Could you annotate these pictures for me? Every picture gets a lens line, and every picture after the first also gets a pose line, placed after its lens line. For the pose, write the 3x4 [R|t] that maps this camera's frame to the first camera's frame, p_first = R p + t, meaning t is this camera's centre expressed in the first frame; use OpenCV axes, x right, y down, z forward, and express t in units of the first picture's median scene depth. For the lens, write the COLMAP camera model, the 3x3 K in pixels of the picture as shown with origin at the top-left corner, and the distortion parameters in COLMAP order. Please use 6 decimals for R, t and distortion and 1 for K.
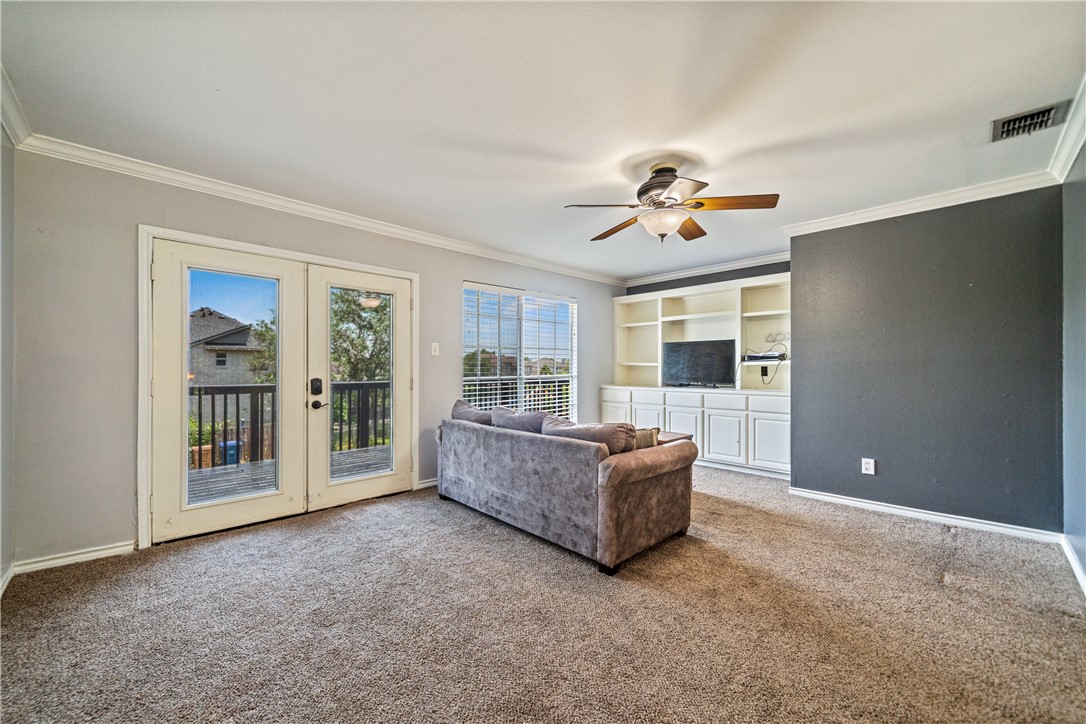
lens RADIAL K [[416.7, 0, 541.4], [0, 416.7, 372.1], [0, 0, 1]] dist [0.000577, -0.000005]
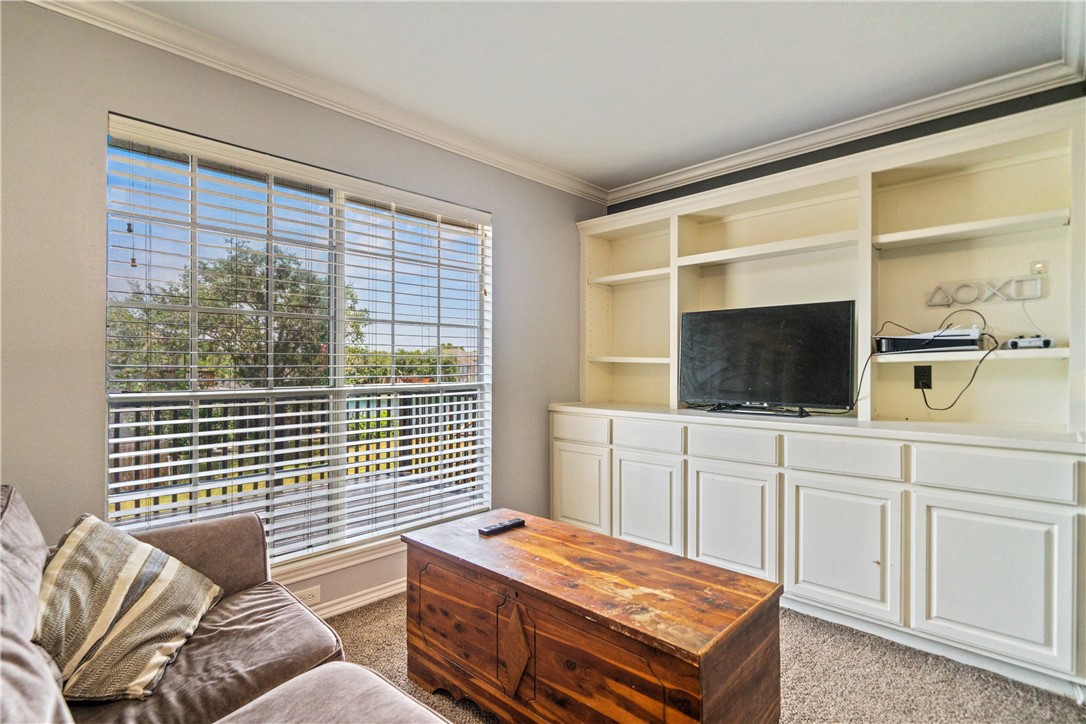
lens RADIAL K [[529.4, 0, 543.8], [0, 529.4, 368.0], [0, 0, 1]] dist [0.017546, -0.000029]
pose [[0.999144, 0.002964, 0.041252, 0.128643], [-0.002656, 0.999968, -0.007527, -0.005814], [-0.041273, 0.007411, 0.999120, 0.464203]]
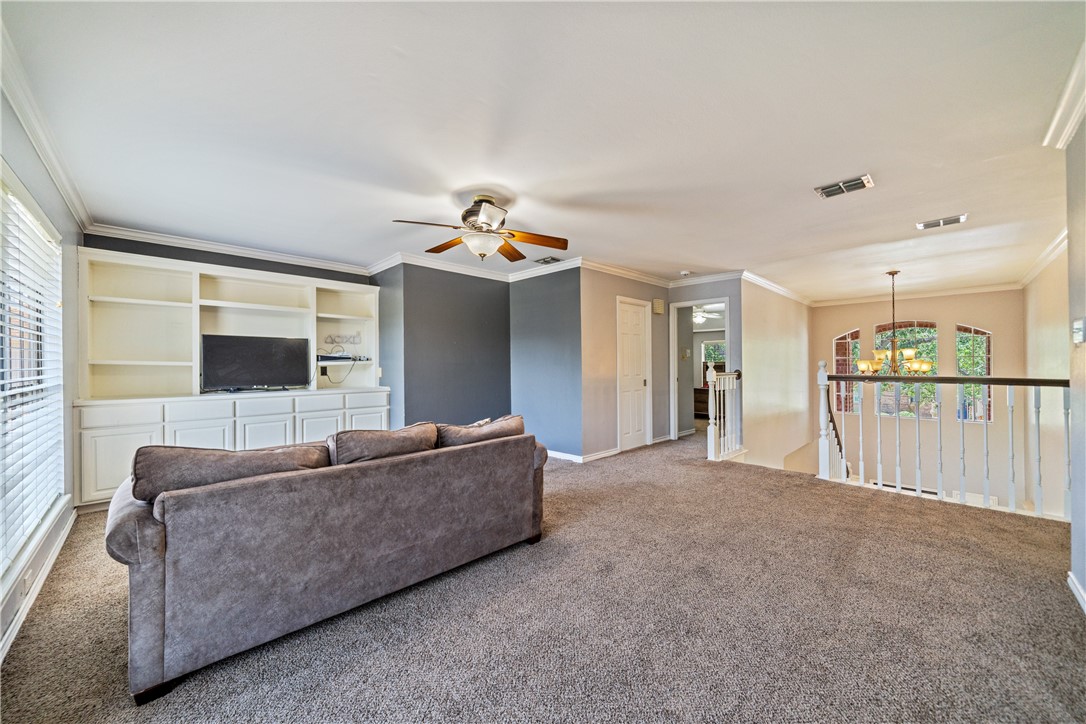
lens RADIAL K [[394.2, 0, 544.5], [0, 394.2, 367.0], [0, 0, 1]] dist [-0.000127, -0.000147]
pose [[0.002553, -0.001926, 0.999995, -0.428825], [0.015052, 0.999885, 0.001888, -0.005730], [-0.999883, 0.015047, 0.002581, 0.432892]]
